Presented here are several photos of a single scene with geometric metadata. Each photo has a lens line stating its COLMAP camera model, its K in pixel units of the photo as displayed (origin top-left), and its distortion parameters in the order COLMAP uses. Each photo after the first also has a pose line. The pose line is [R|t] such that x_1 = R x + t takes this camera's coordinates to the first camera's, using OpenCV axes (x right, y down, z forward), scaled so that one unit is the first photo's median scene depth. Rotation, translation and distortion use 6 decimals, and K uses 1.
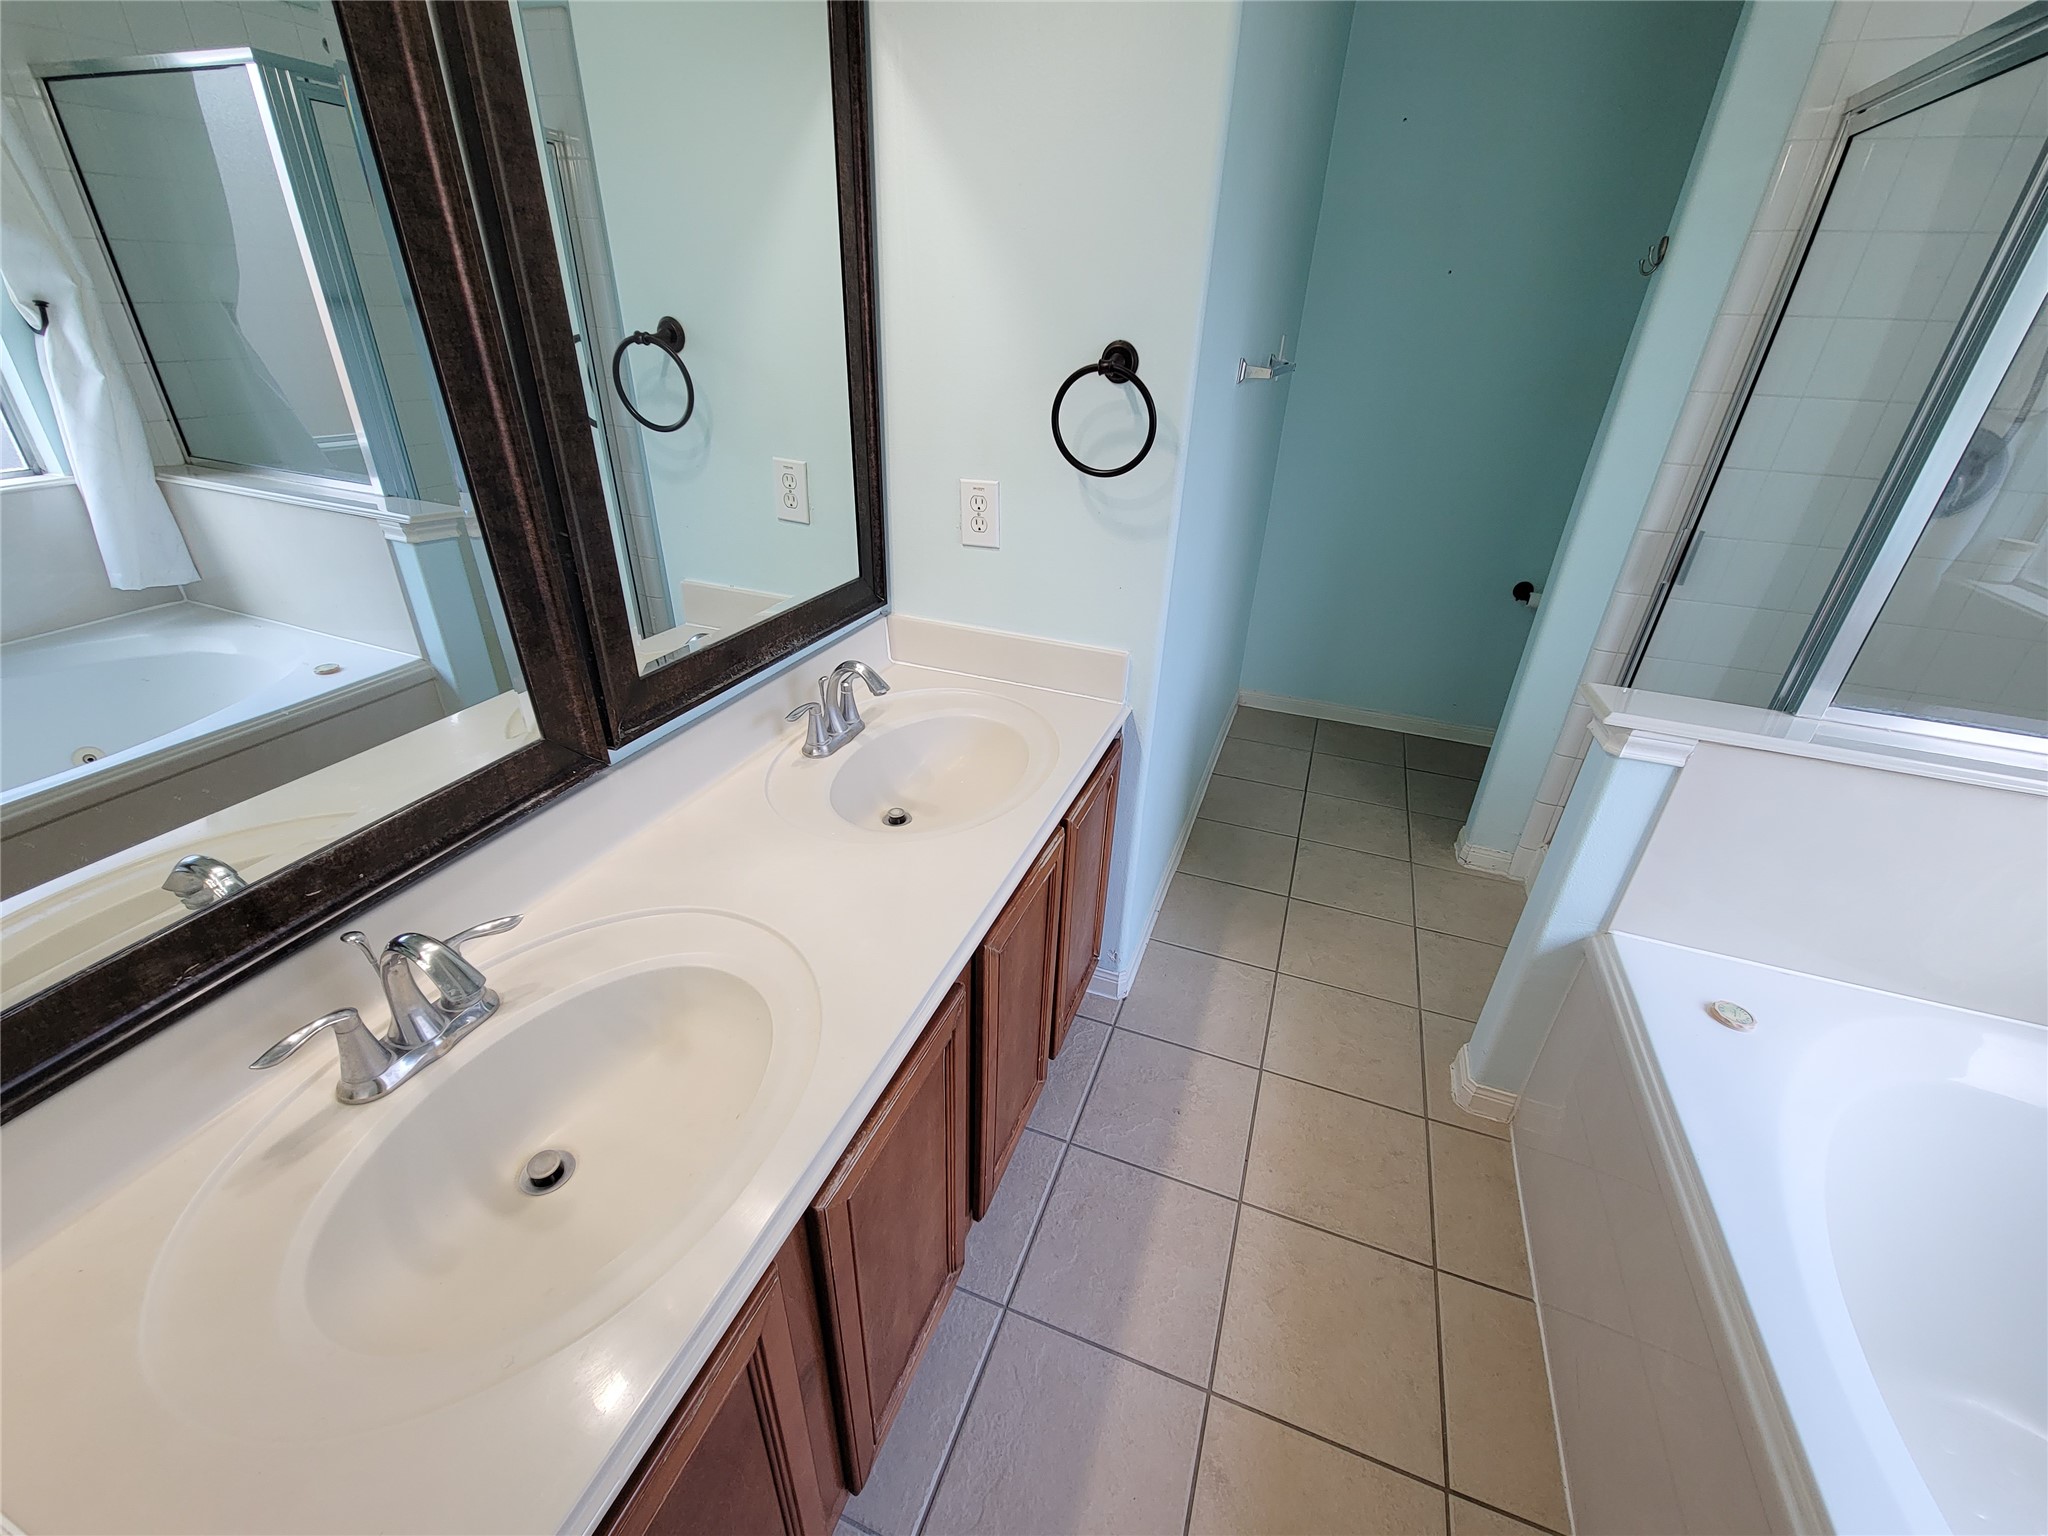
lens RADIAL K [[842.6, 0, 1024.3], [0, 842.6, 723.1], [0, 0, 1]] dist [0.000614, -0.002043]
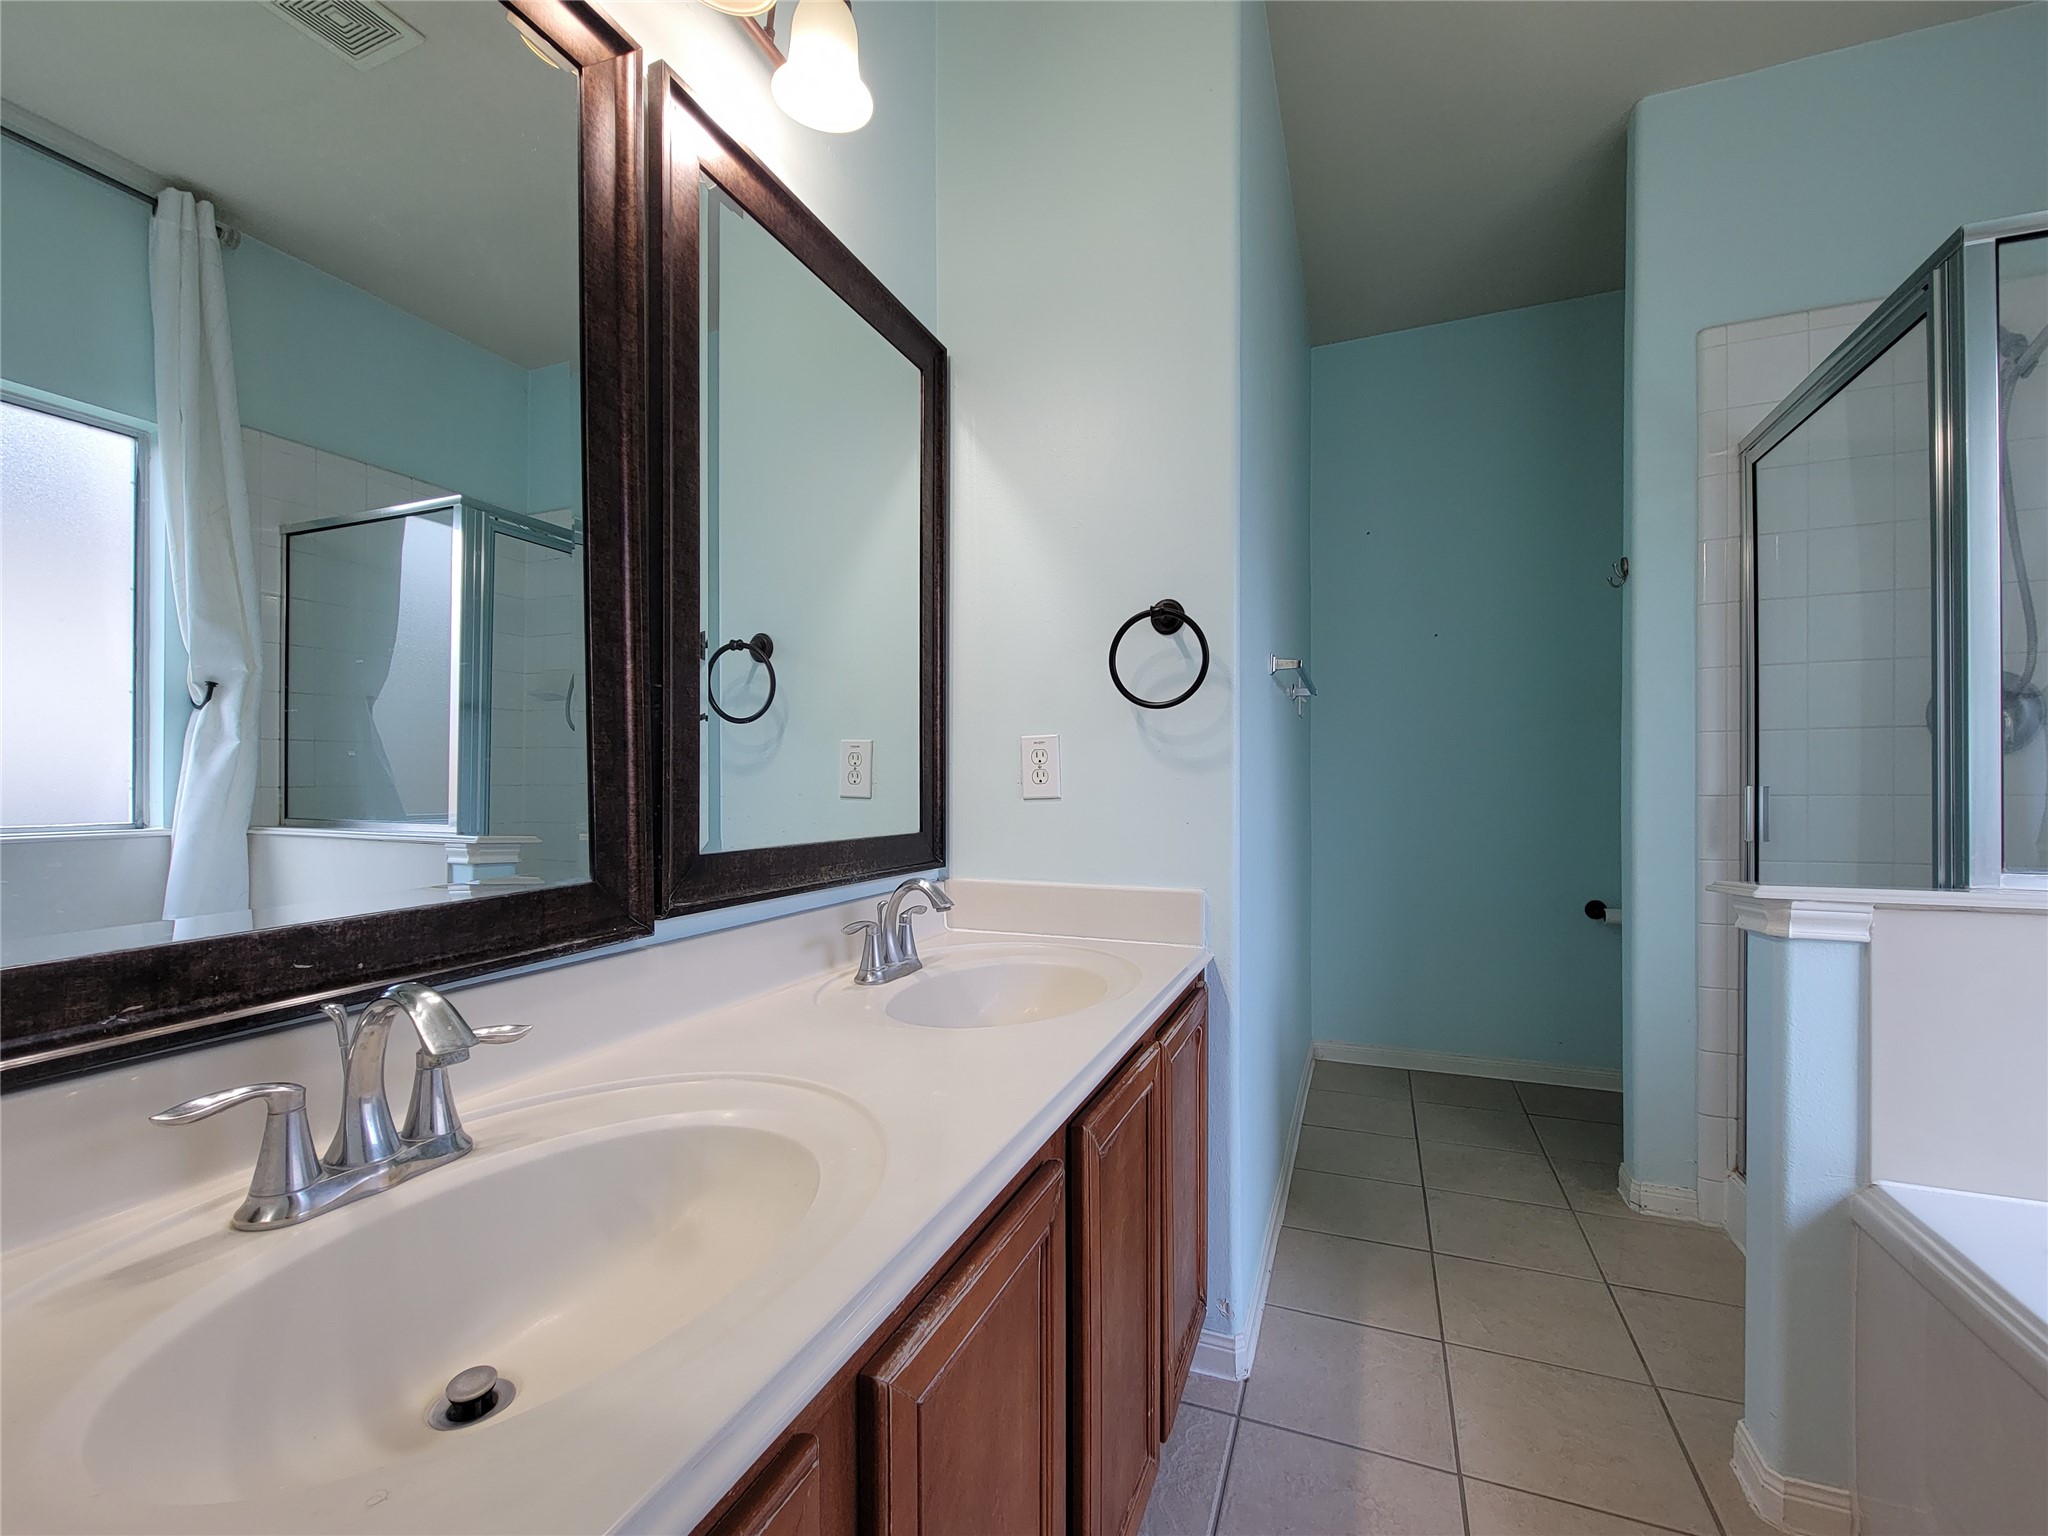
lens RADIAL K [[842.6, 0, 1020.7], [0, 842.6, 777.5], [0, 0, 1]] dist [0.000614, -0.002043]
pose [[0.999221, -0.032302, -0.022689, -0.057076], [0.017782, 0.881494, -0.471859, 0.257494], [0.035242, 0.471088, 0.881382, 0.110476]]
